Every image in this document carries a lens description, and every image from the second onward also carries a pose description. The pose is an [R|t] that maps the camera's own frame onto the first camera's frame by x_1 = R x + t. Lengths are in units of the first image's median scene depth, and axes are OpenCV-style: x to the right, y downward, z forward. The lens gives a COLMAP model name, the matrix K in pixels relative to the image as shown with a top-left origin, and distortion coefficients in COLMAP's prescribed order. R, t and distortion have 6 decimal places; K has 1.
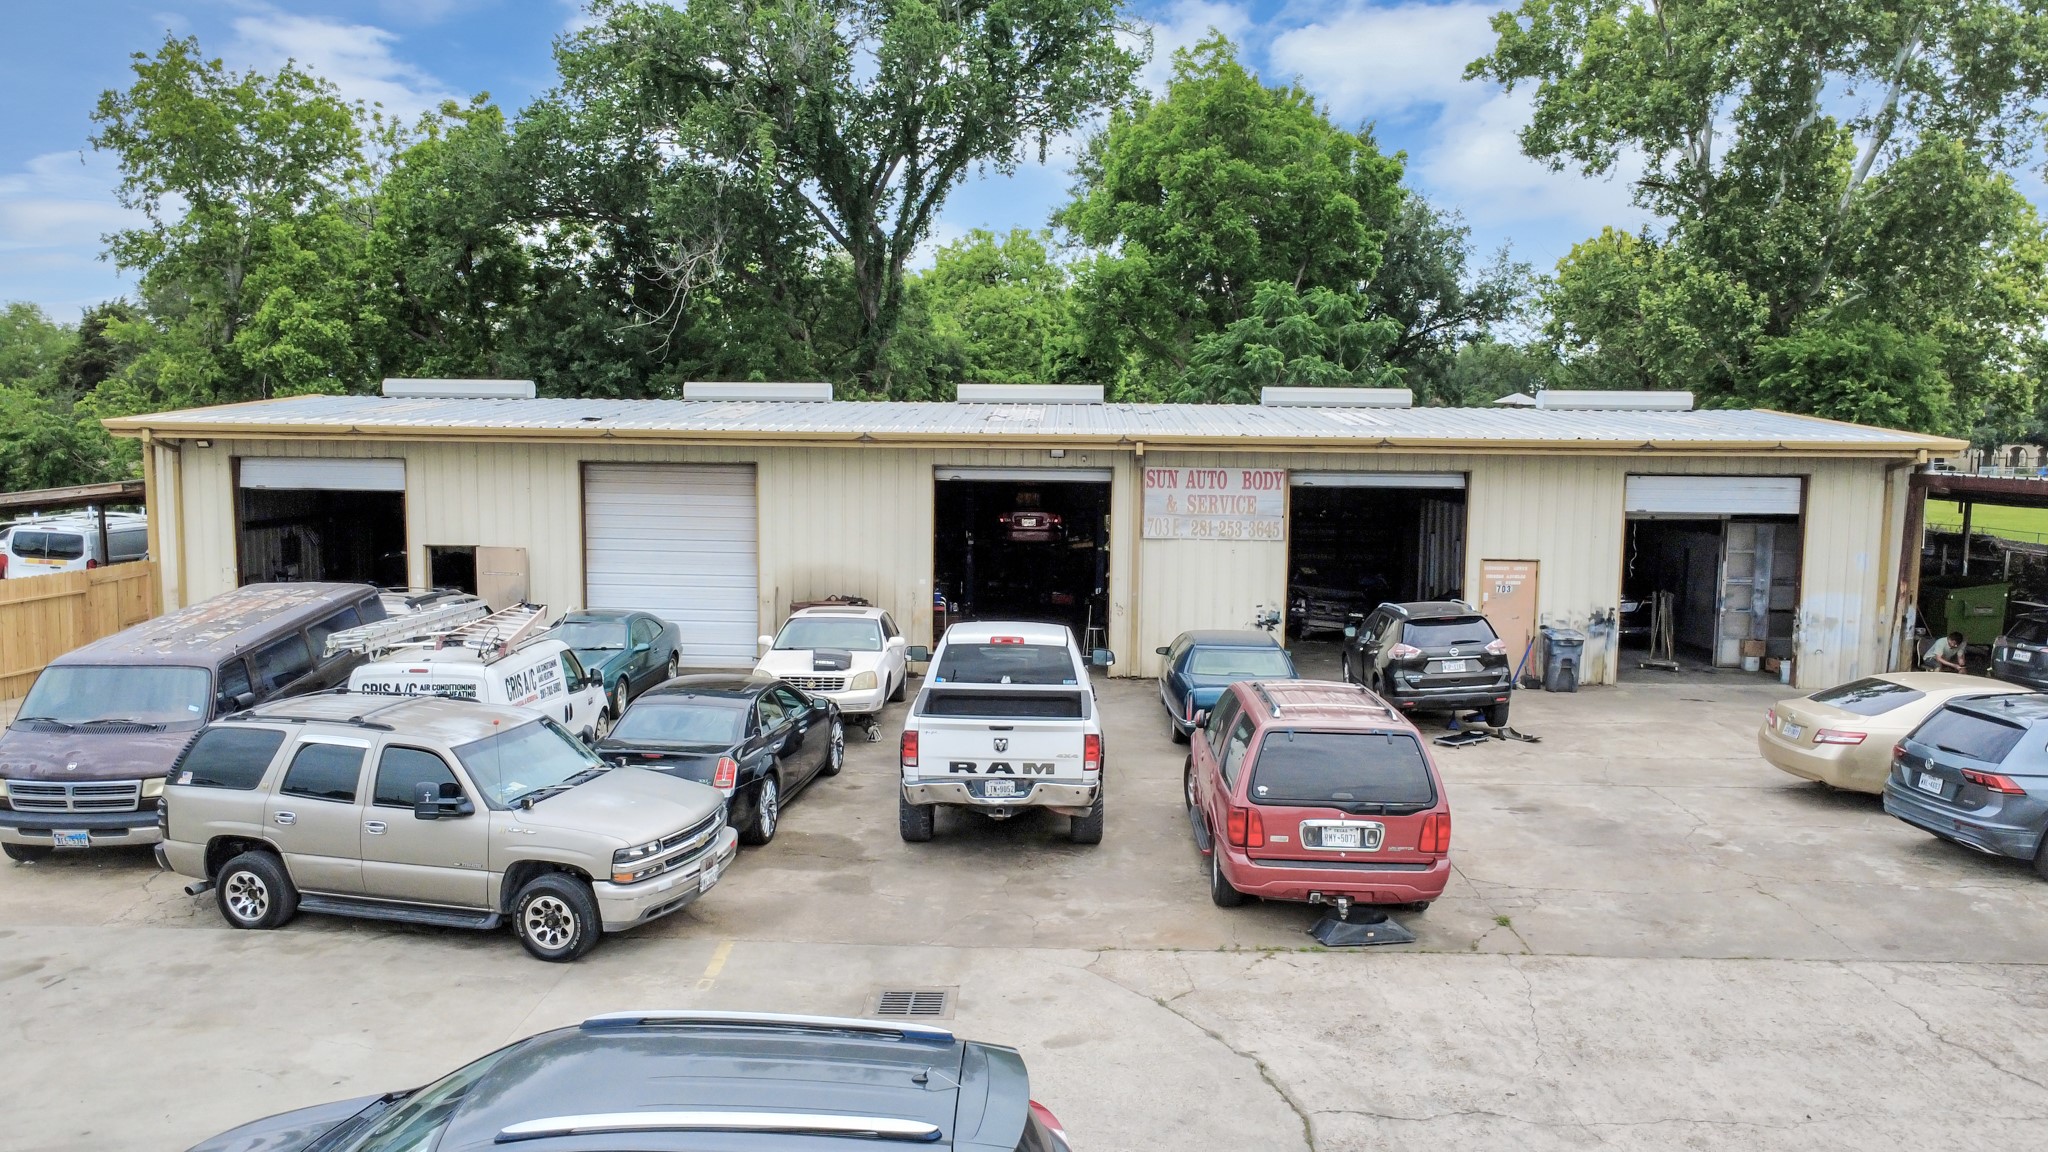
lens RADIAL K [[1486.2, 0, 1024.0], [0, 1486.2, 576.0], [0, 0, 1]] dist [-0.002483, 0.004060]
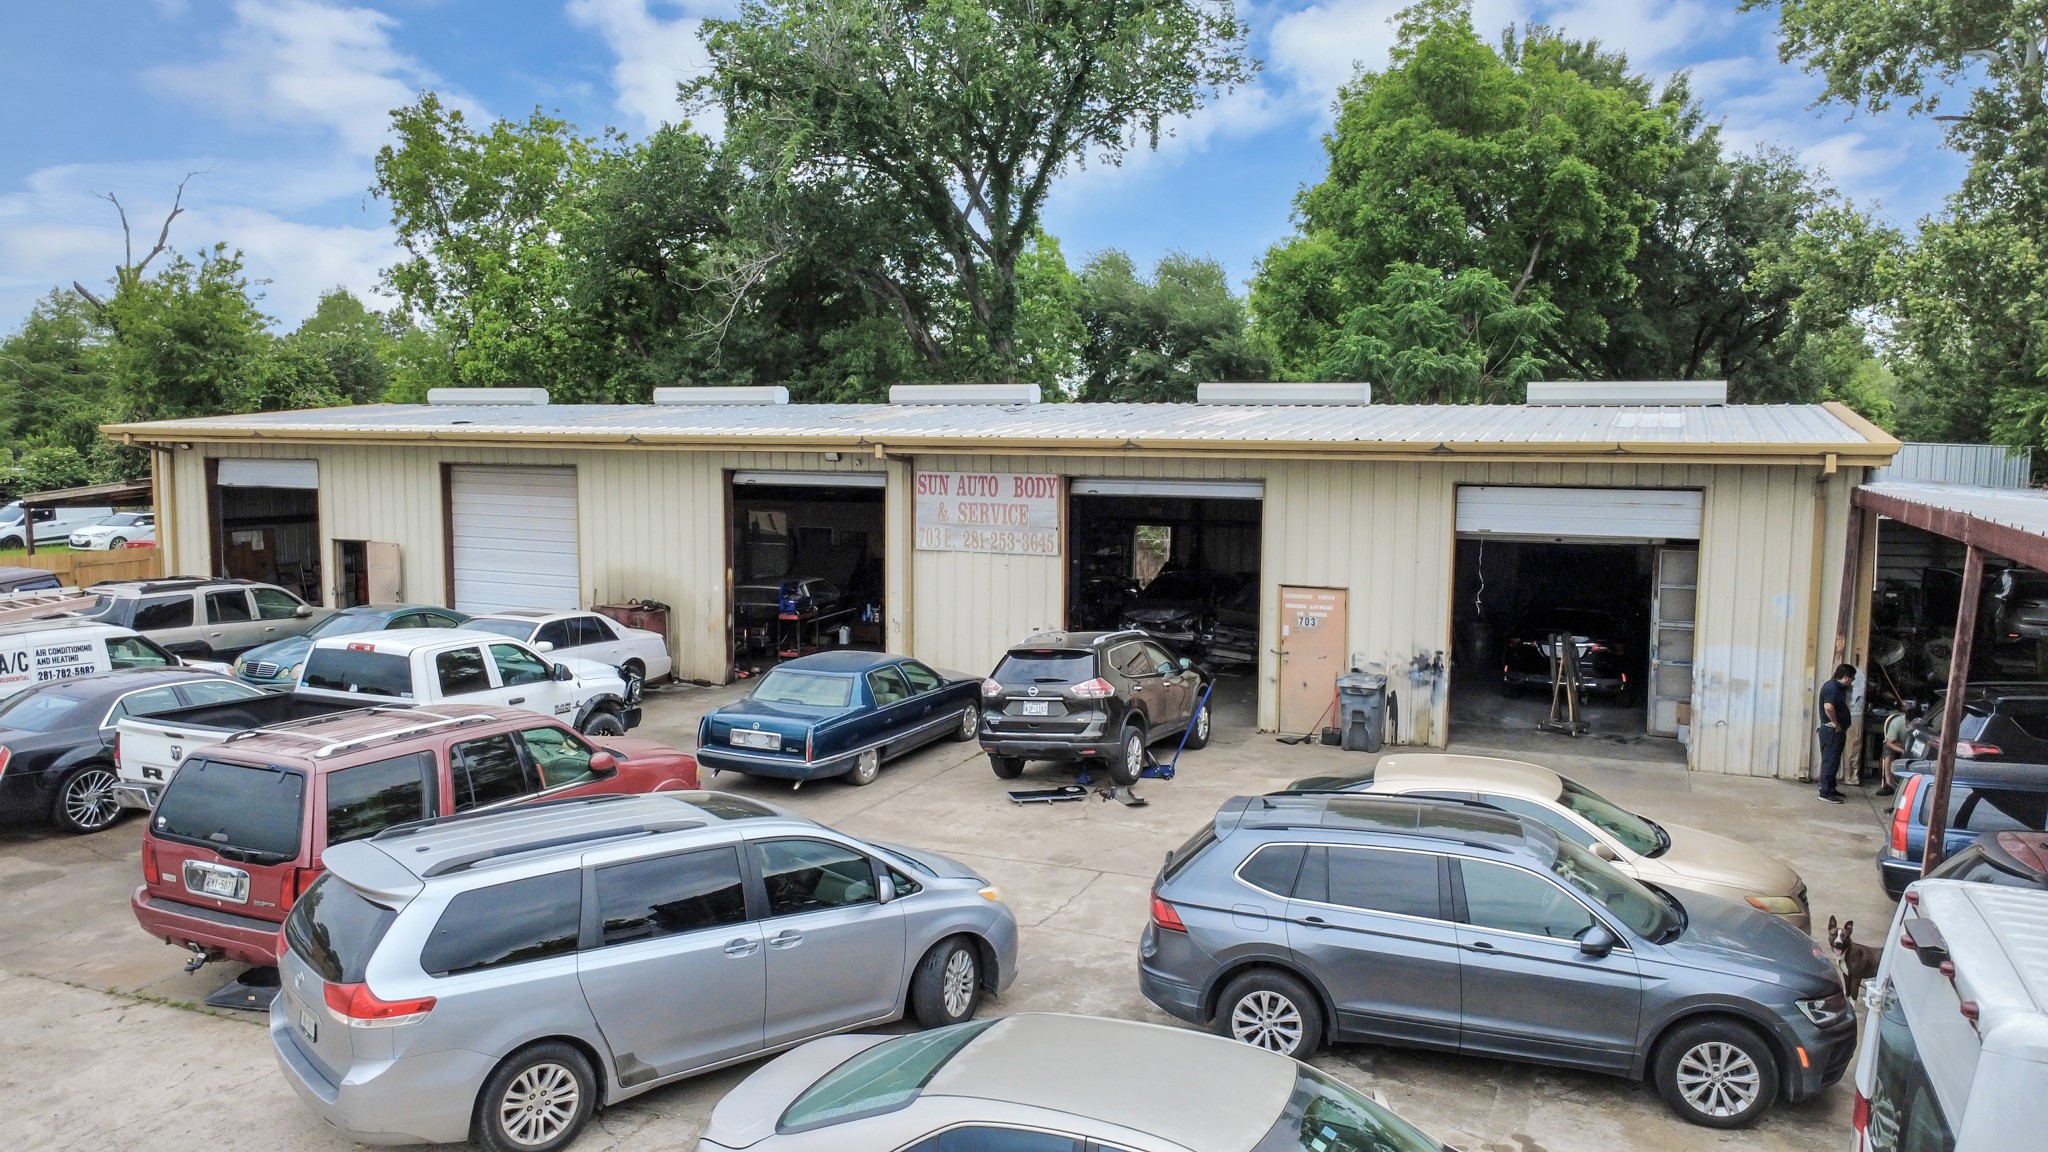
lens RADIAL K [[1486.2, 0, 1024.0], [0, 1486.2, 576.0], [0, 0, 1]] dist [-0.002483, 0.004060]
pose [[0.929176, 0.031834, -0.368264, 0.482393], [-0.034281, 0.999412, -0.000103, -0.011210], [0.368044, 0.012720, 0.929721, 0.174691]]
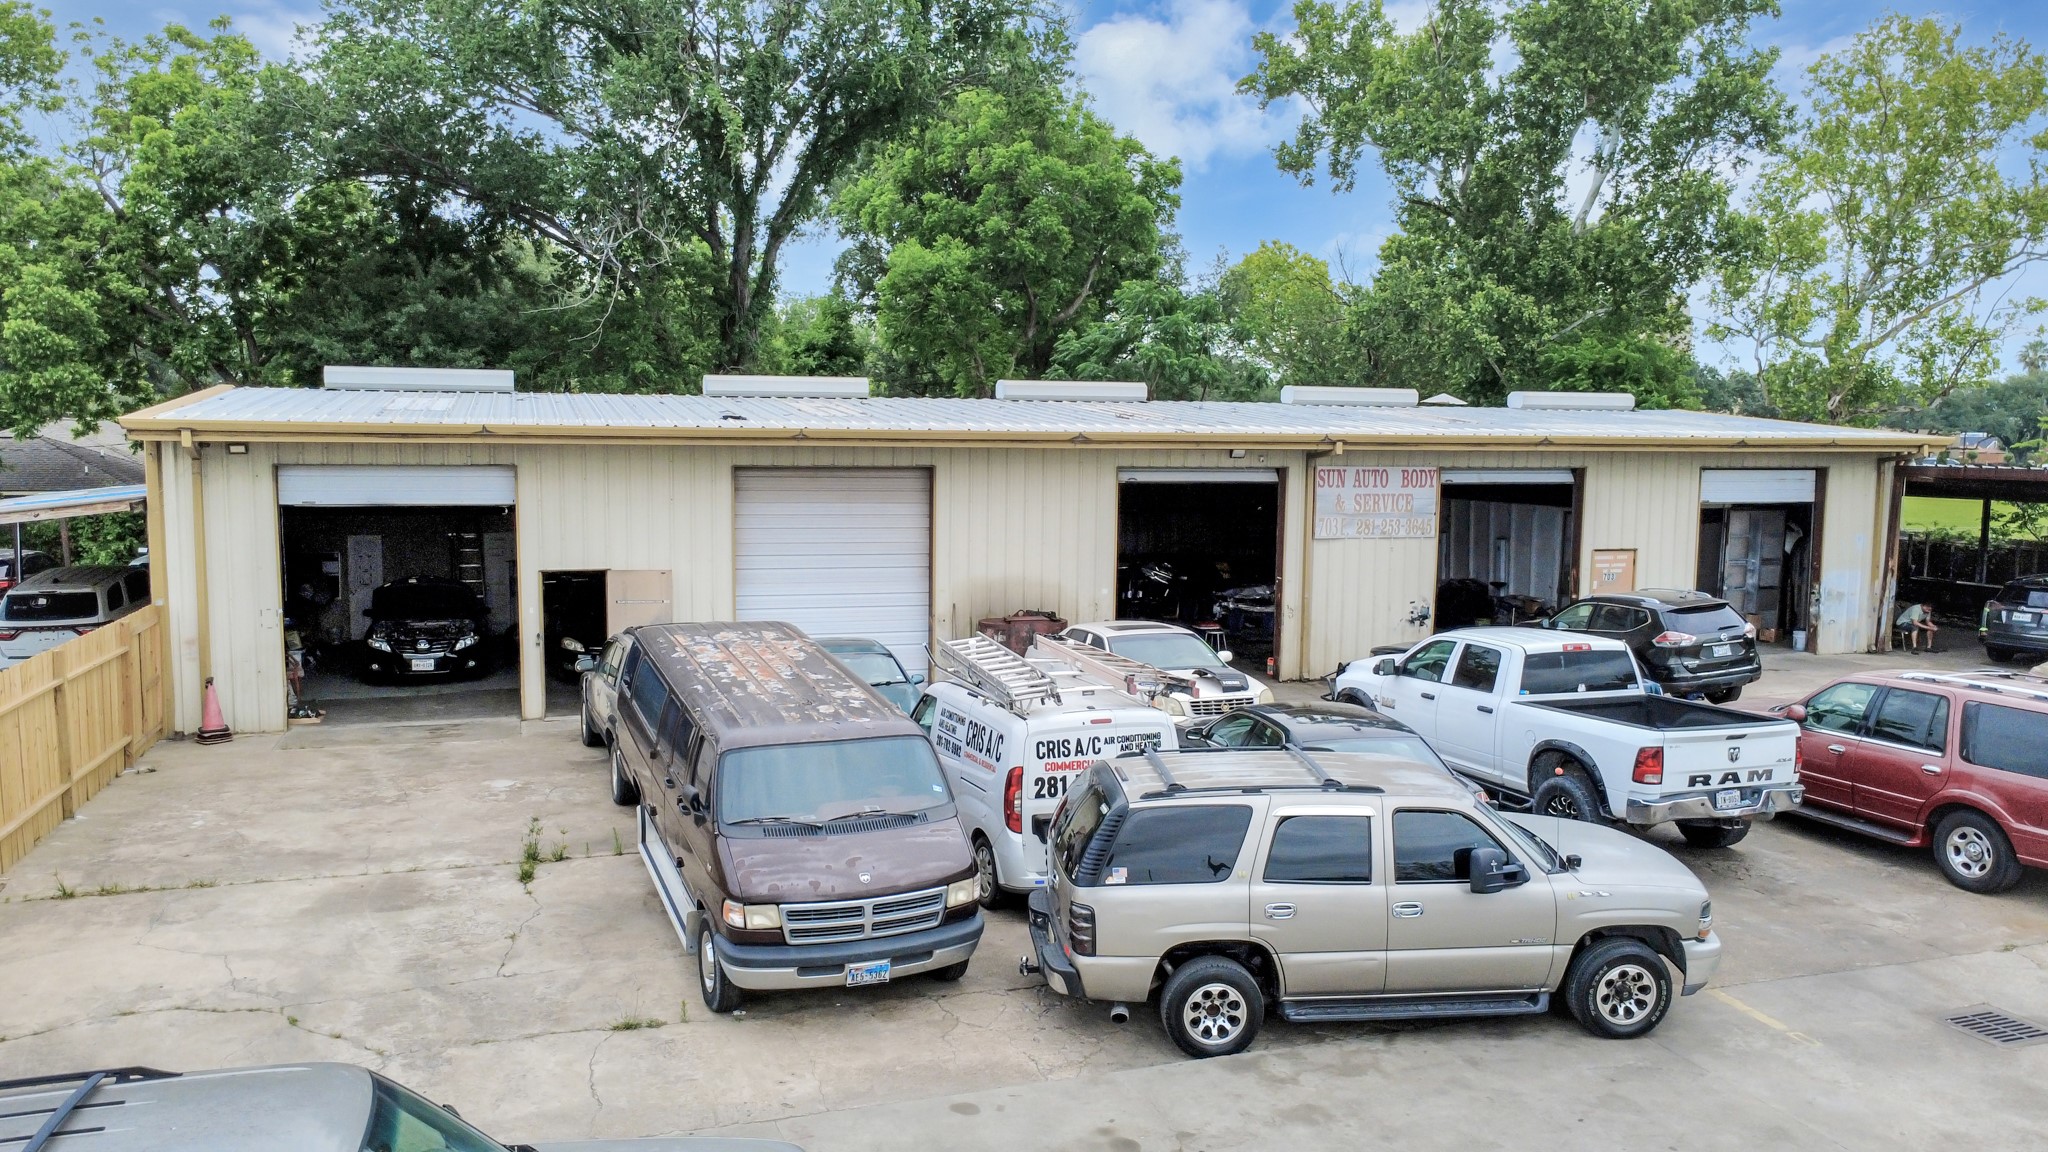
lens RADIAL K [[1486.0, 0, 1024.0], [0, 1486.0, 576.0], [0, 0, 1]] dist [0.001290, 0.000997]
pose [[0.936444, -0.035950, 0.348971, -0.448626], [0.035264, 0.999343, 0.008320, -0.015667], [-0.349041, 0.004515, 0.937097, 0.142670]]
